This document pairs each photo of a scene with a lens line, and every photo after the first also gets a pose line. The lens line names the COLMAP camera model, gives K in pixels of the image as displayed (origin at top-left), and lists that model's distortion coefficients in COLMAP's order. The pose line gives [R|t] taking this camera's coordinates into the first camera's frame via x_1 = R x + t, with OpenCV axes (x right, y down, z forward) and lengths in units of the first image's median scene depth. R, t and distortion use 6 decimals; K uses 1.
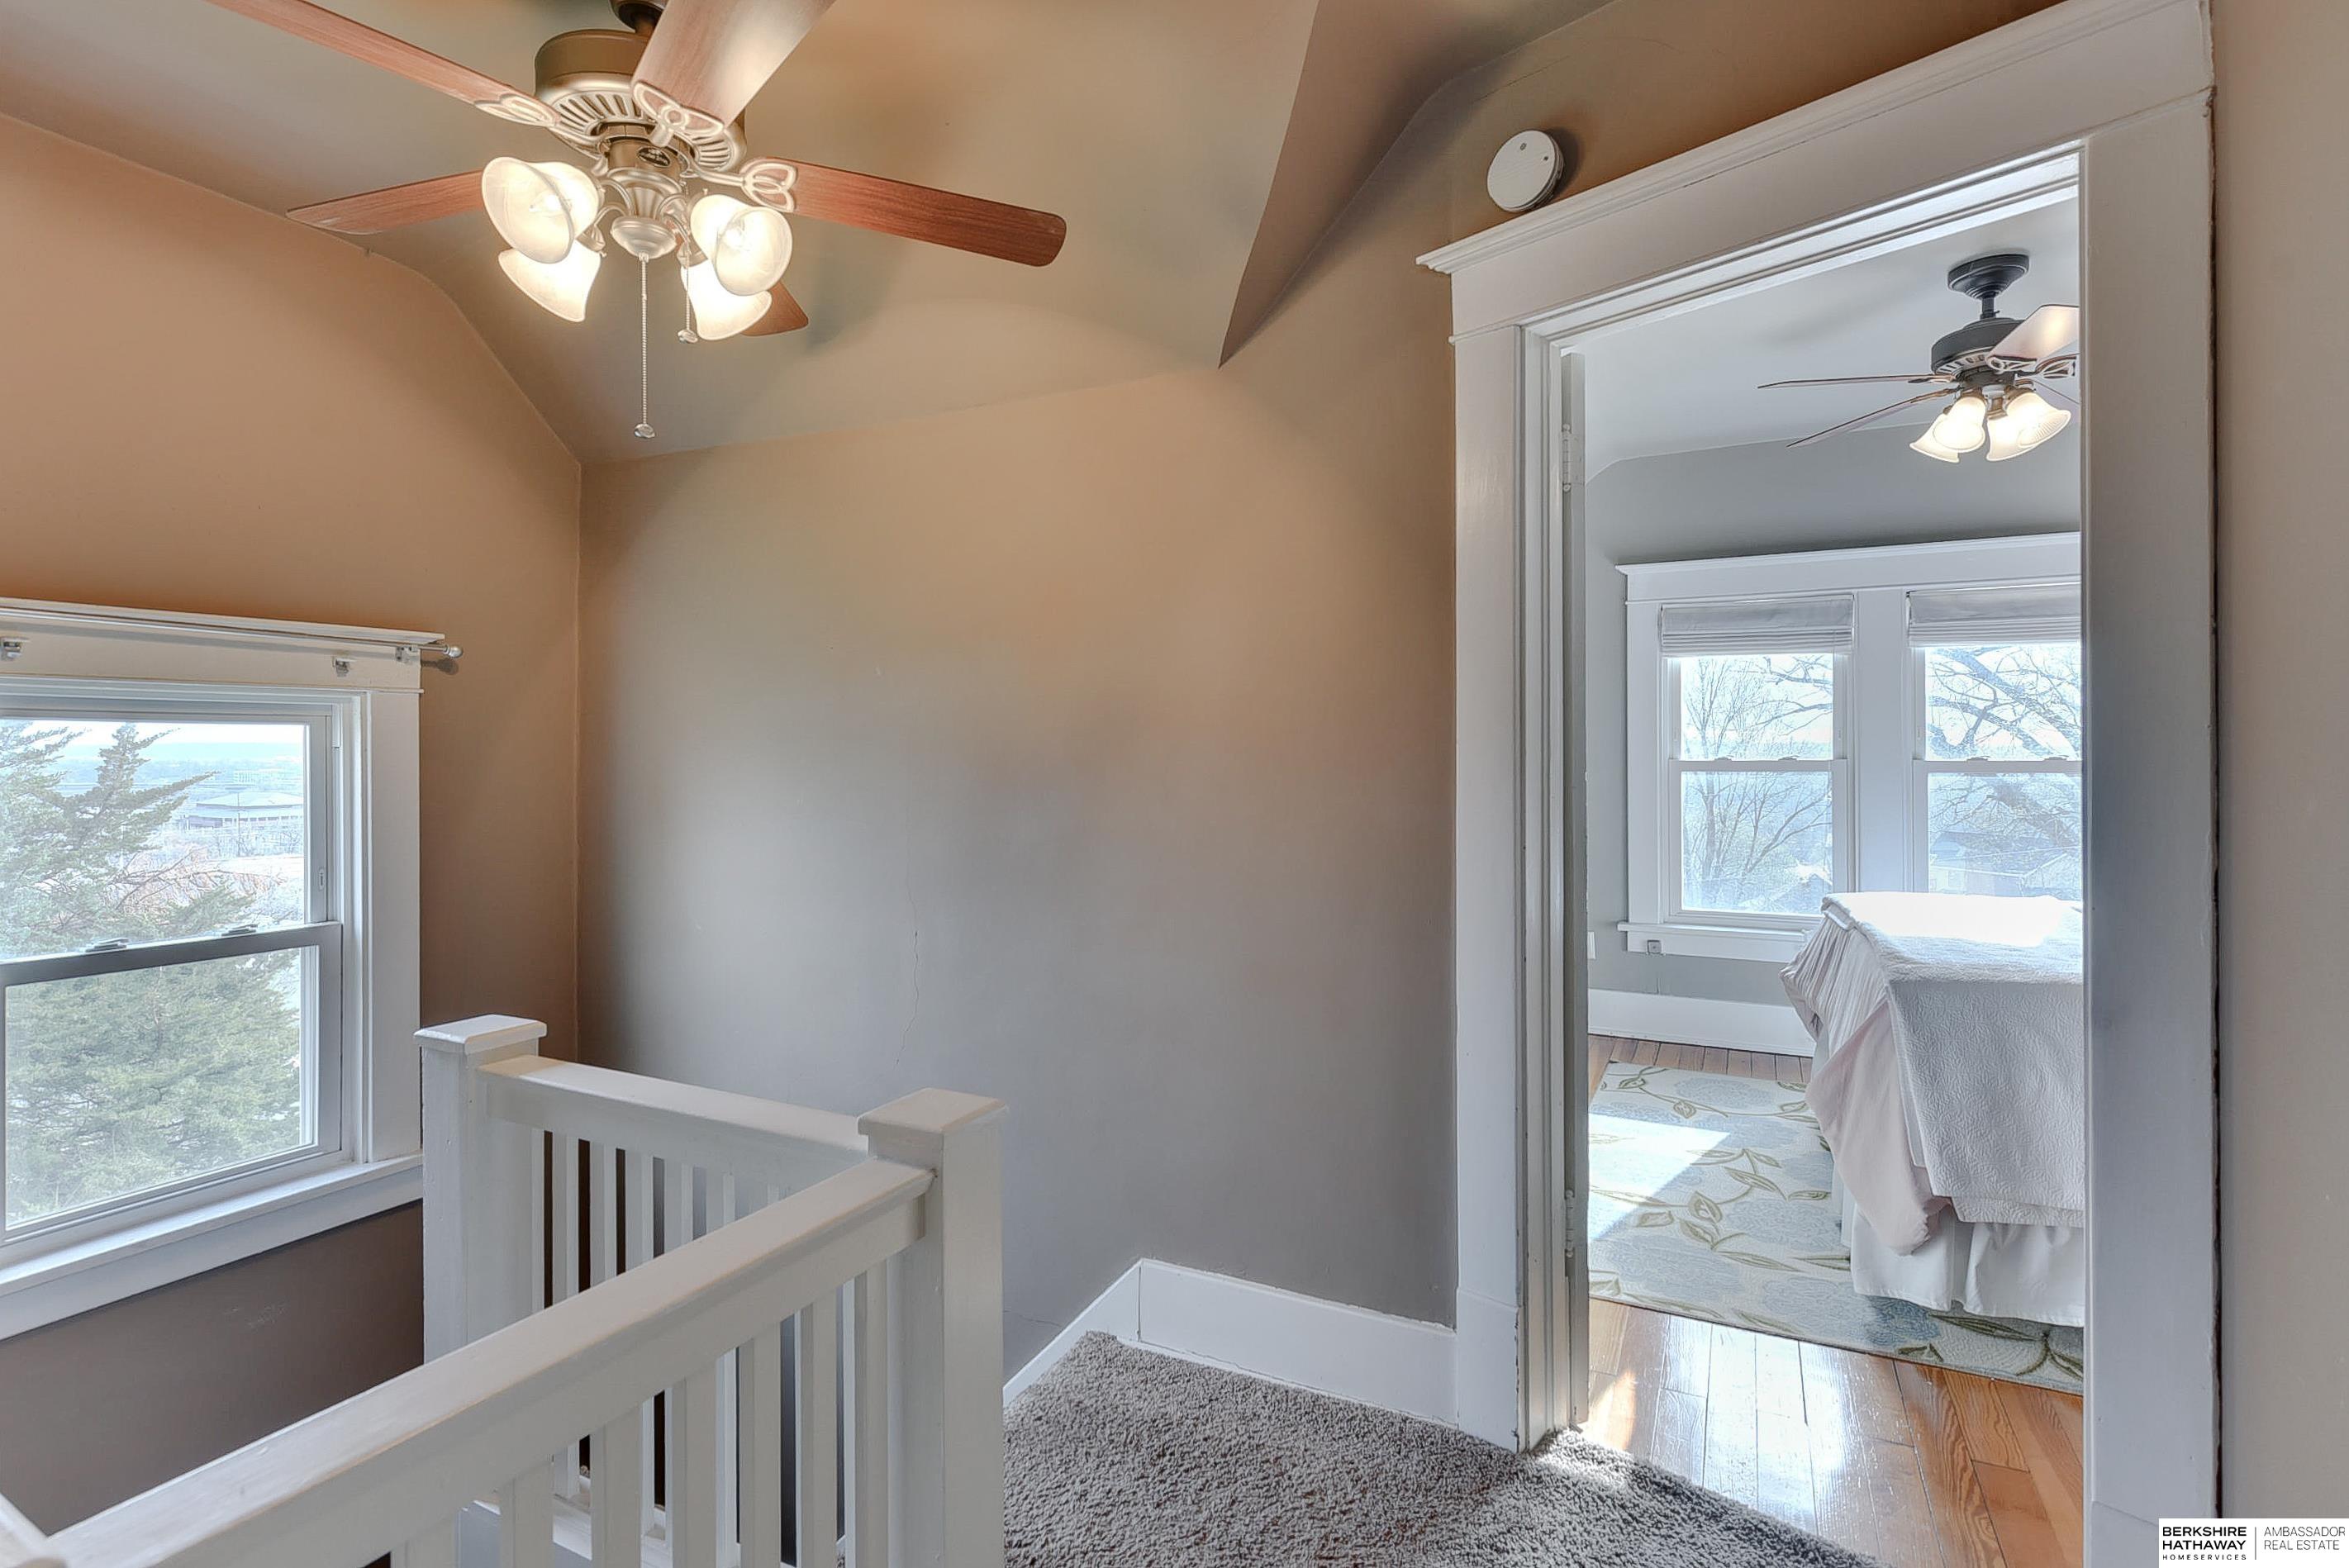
lens RADIAL K [[1122.8, 0, 1171.3], [0, 1122.8, 746.8], [0, 0, 1]] dist [0.004390, 0.000198]
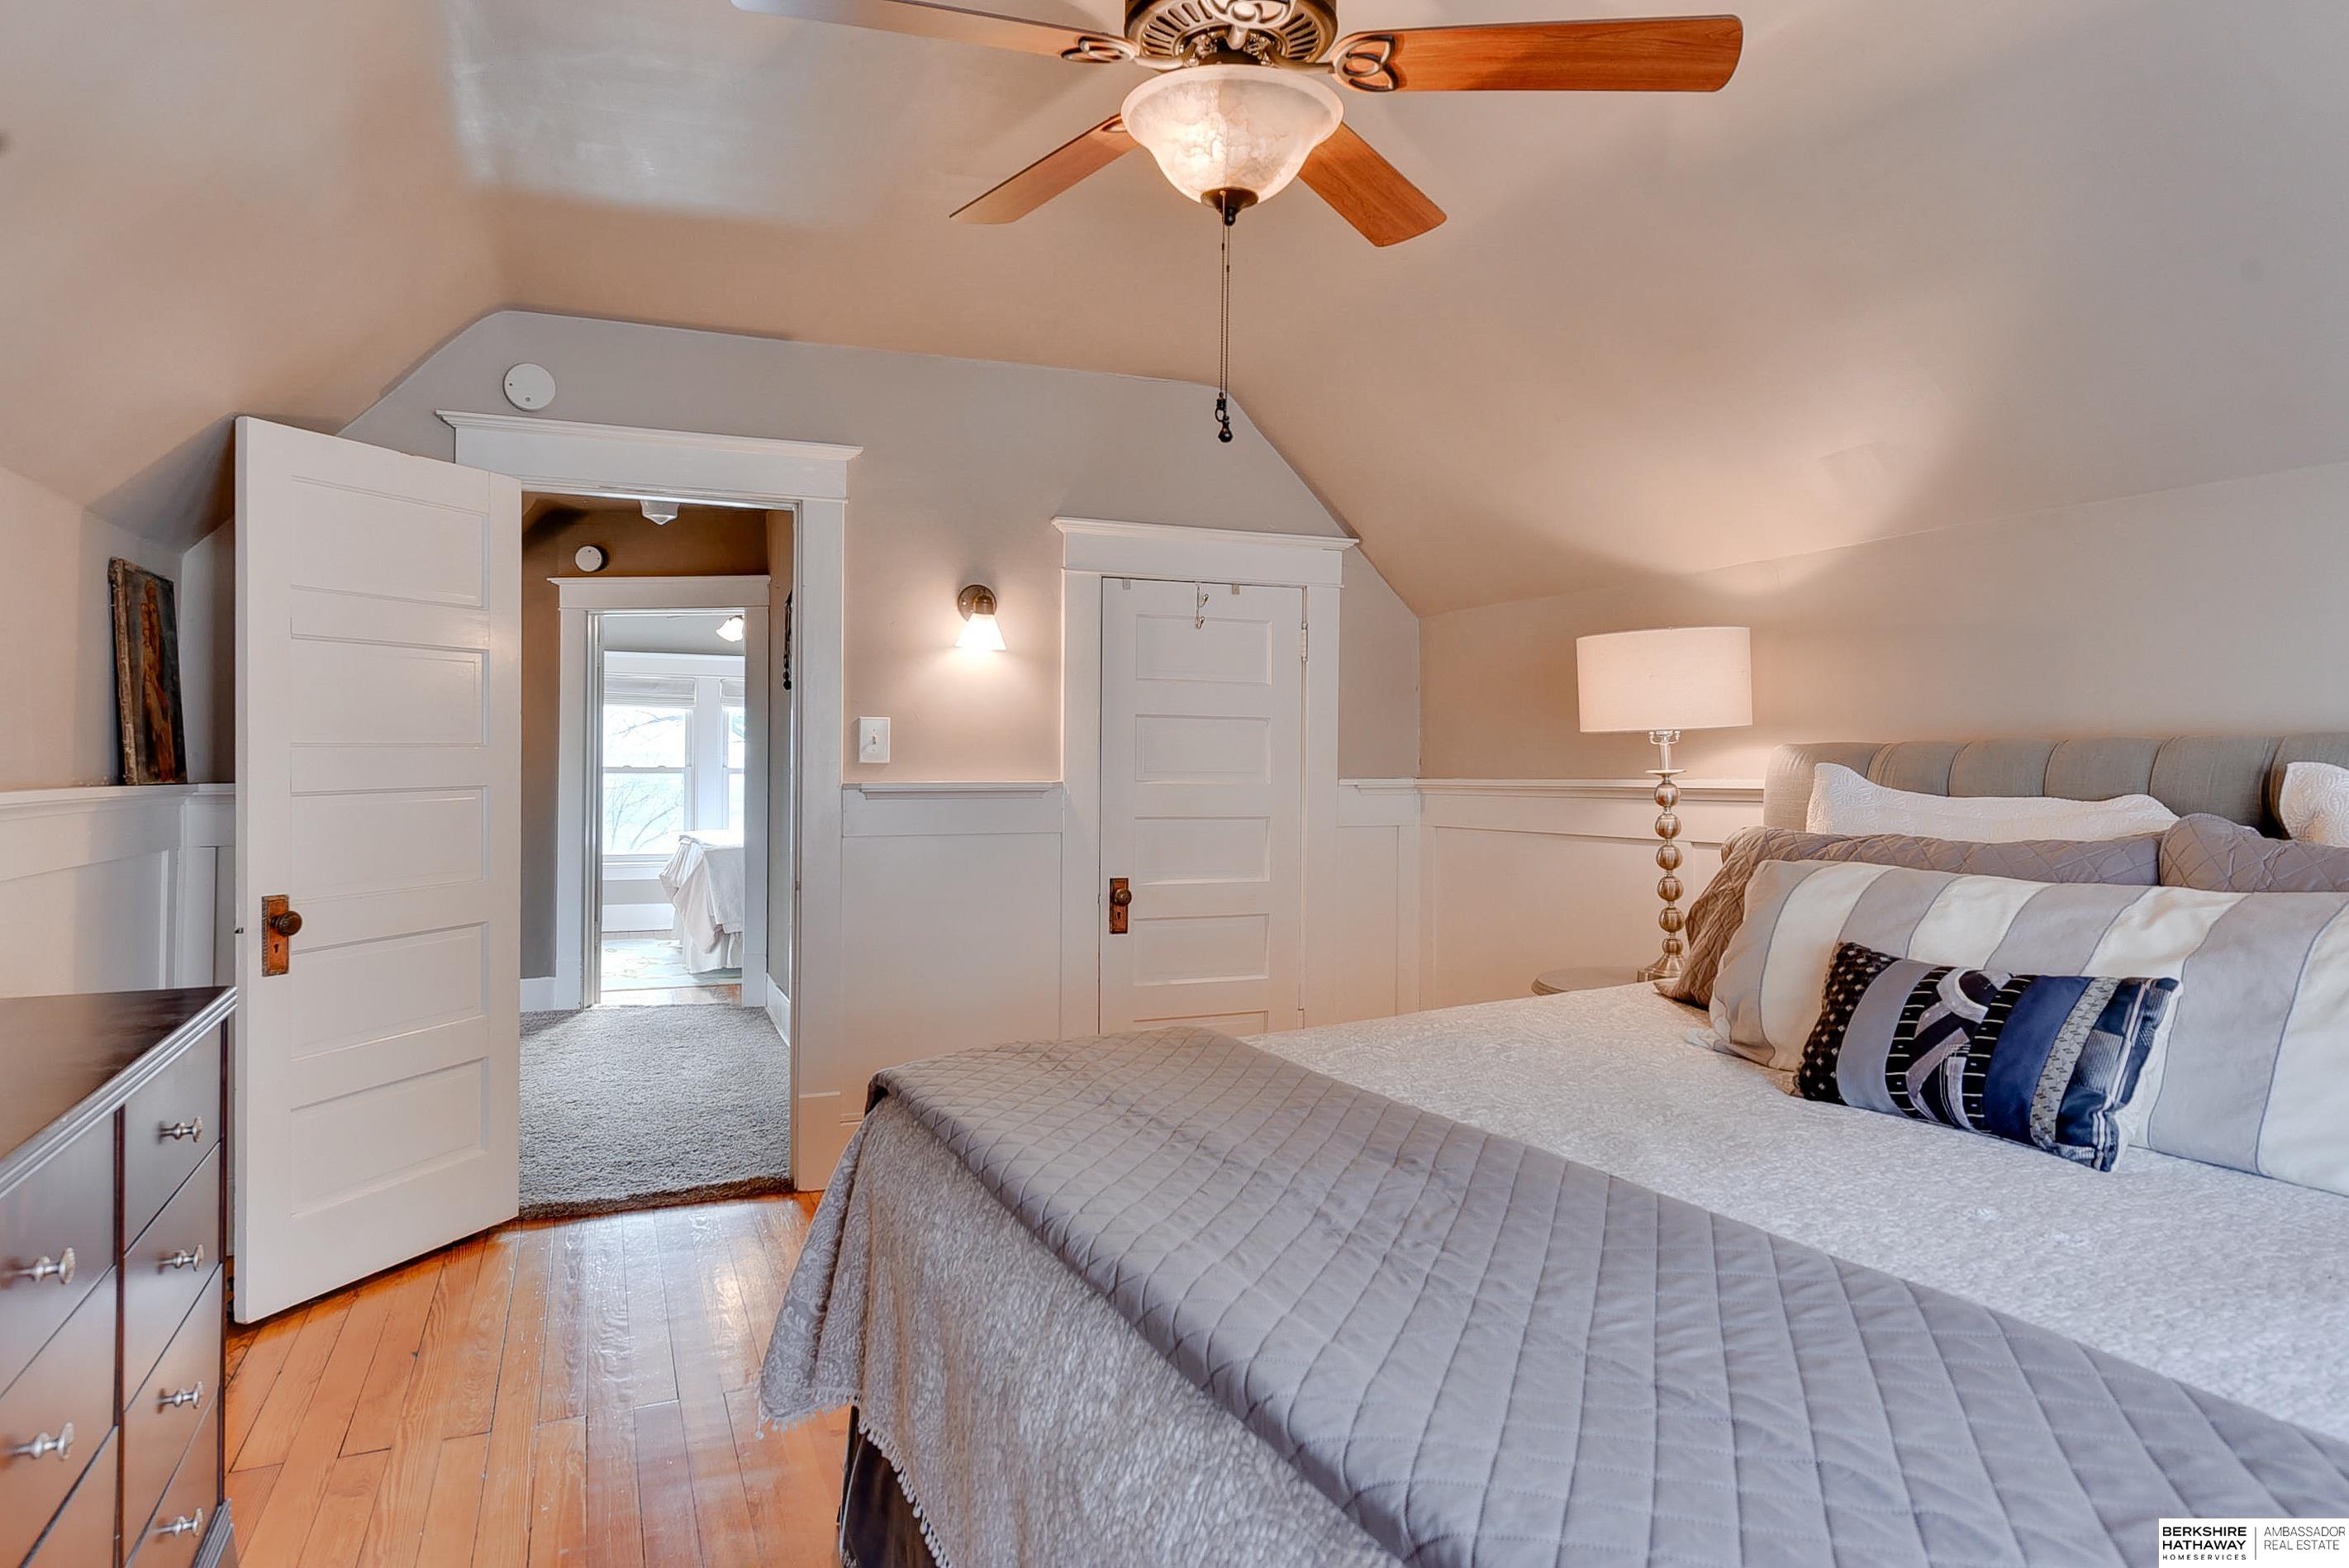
lens RADIAL K [[1398.0, 0, 1174.5], [0, 1398.0, 784.0], [0, 0, 1]] dist [0.001597, 0.000127]
pose [[0.645469, -0.002298, 0.763783, -0.786433], [-0.015551, 0.999749, 0.016150, -0.011175], [-0.763628, -0.022302, 0.645271, -1.333984]]
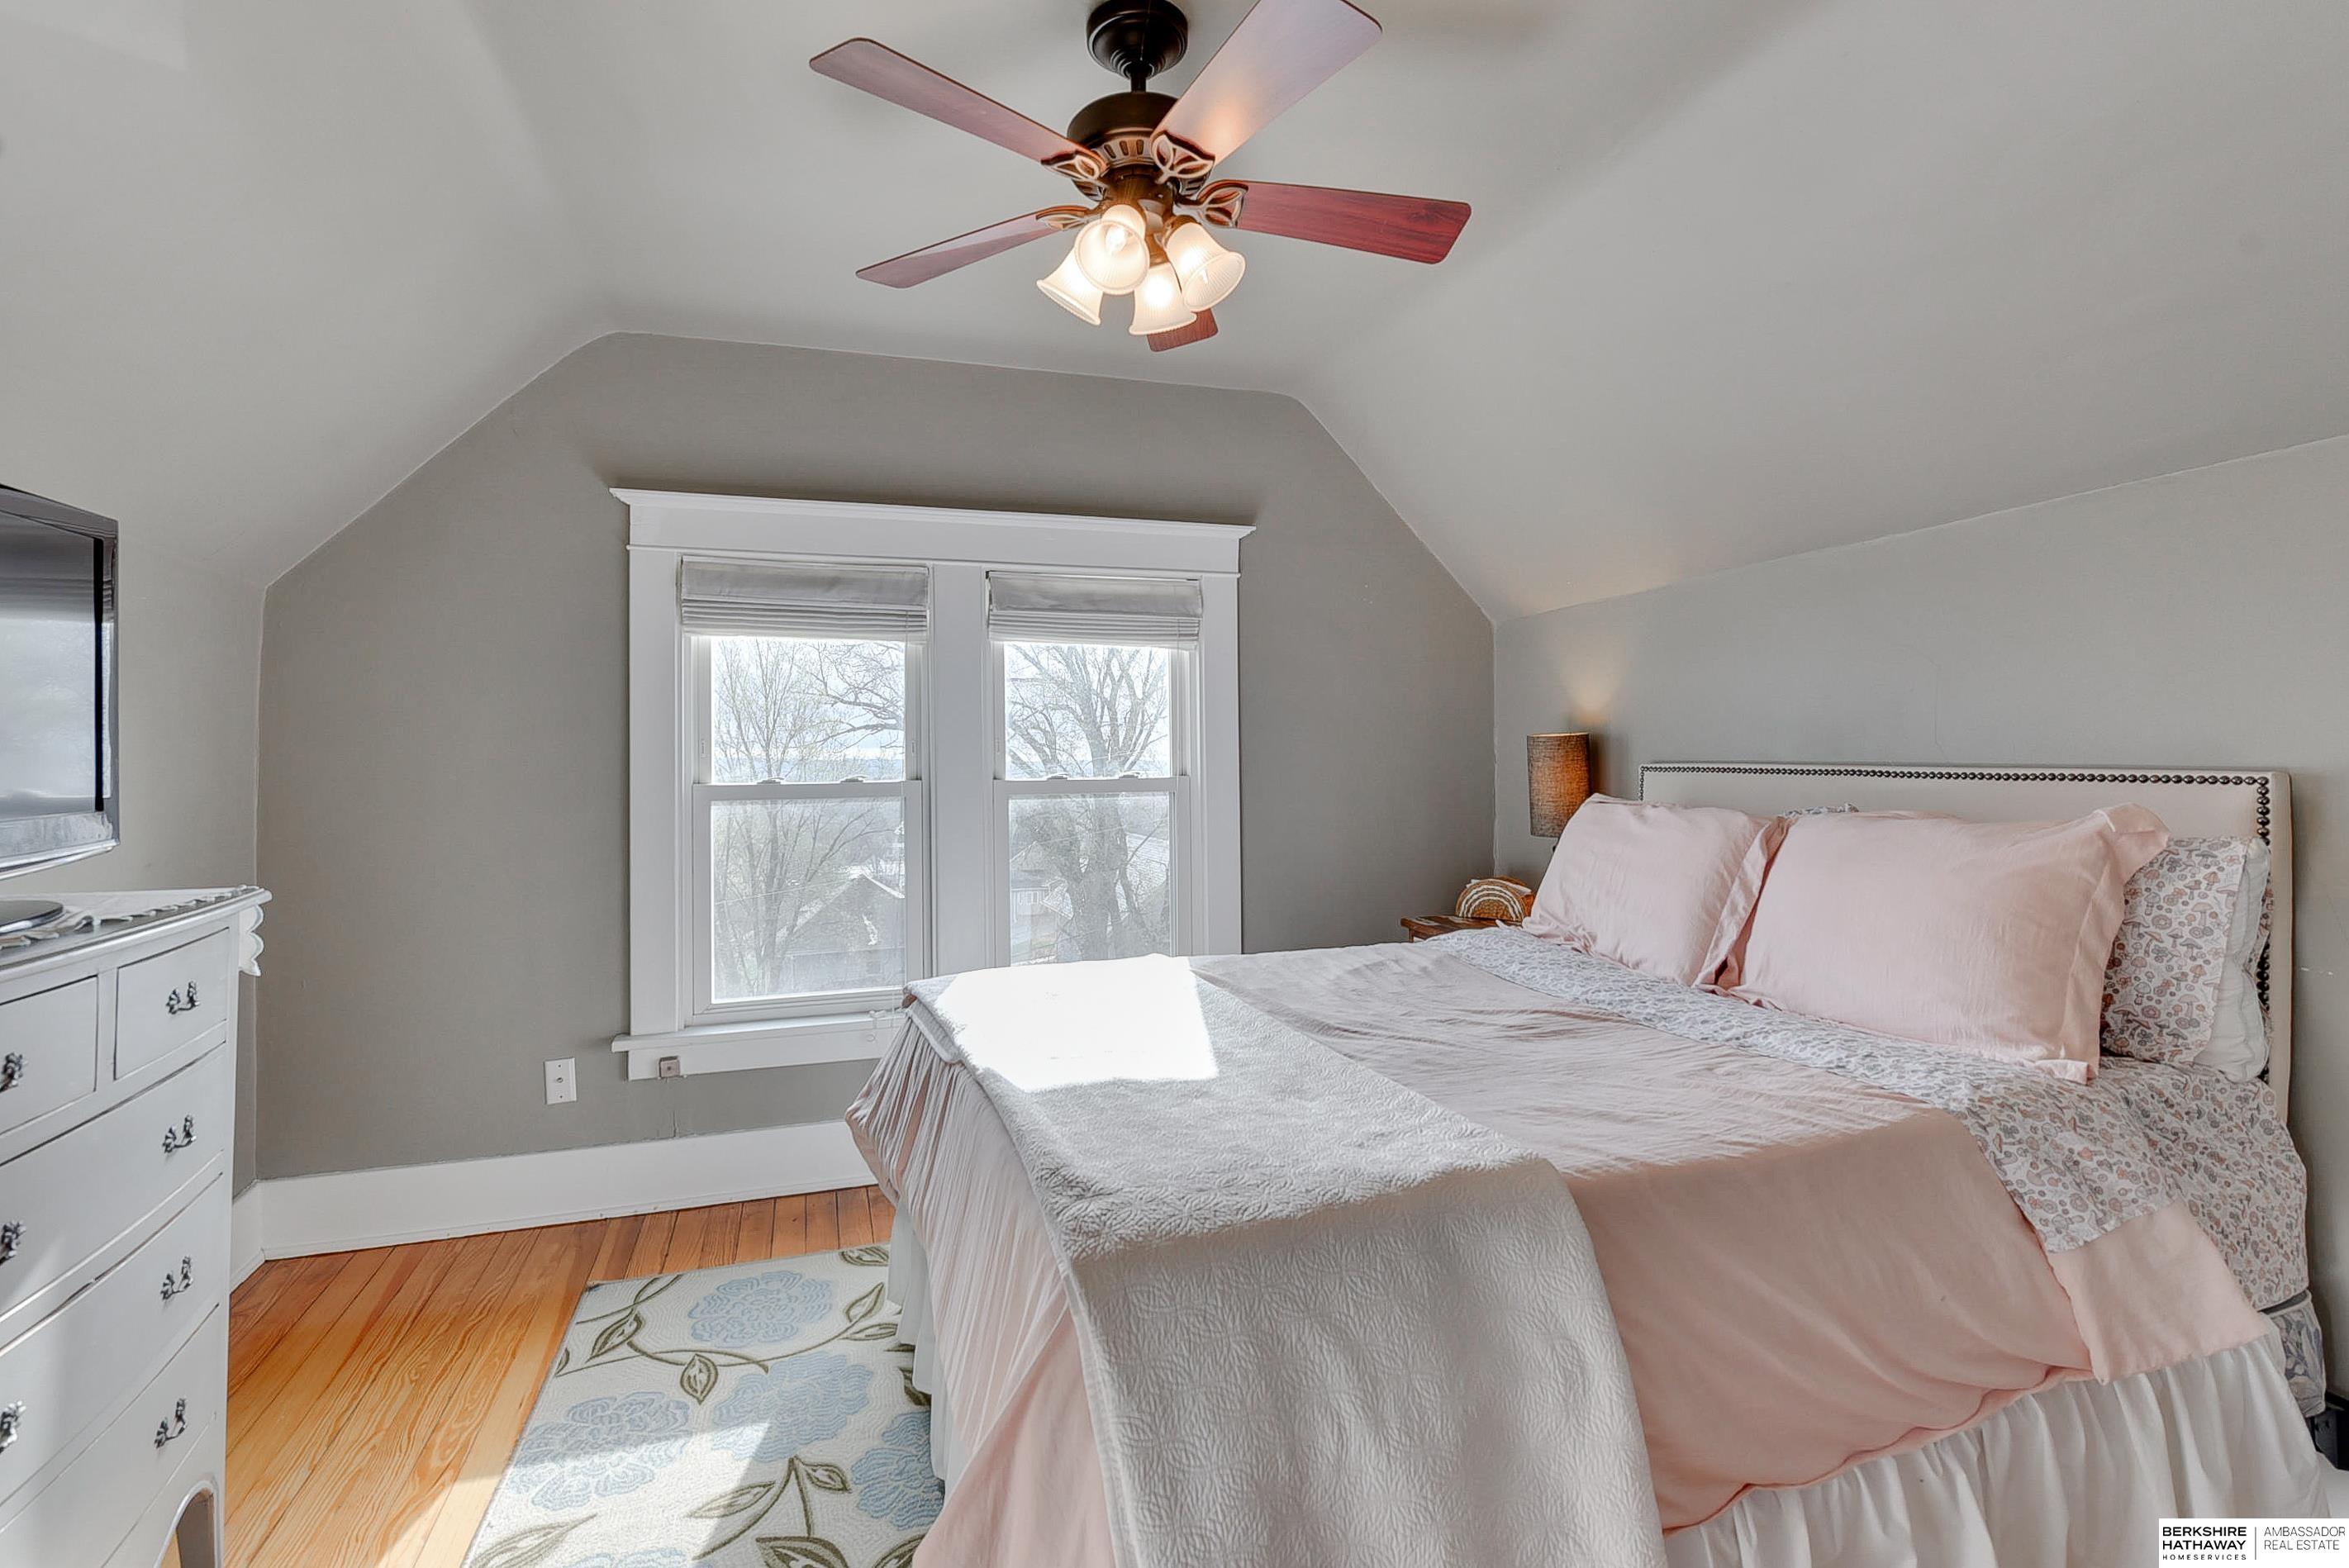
lens RADIAL K [[1122.8, 0, 1171.3], [0, 1122.8, 746.8], [0, 0, 1]] dist [0.004390, 0.000198]
pose [[0.705952, 0.004977, 0.708242, 0.209141], [0.005957, 0.999898, -0.012964, -0.001204], [-0.708235, 0.013371, 0.705850, 0.398155]]
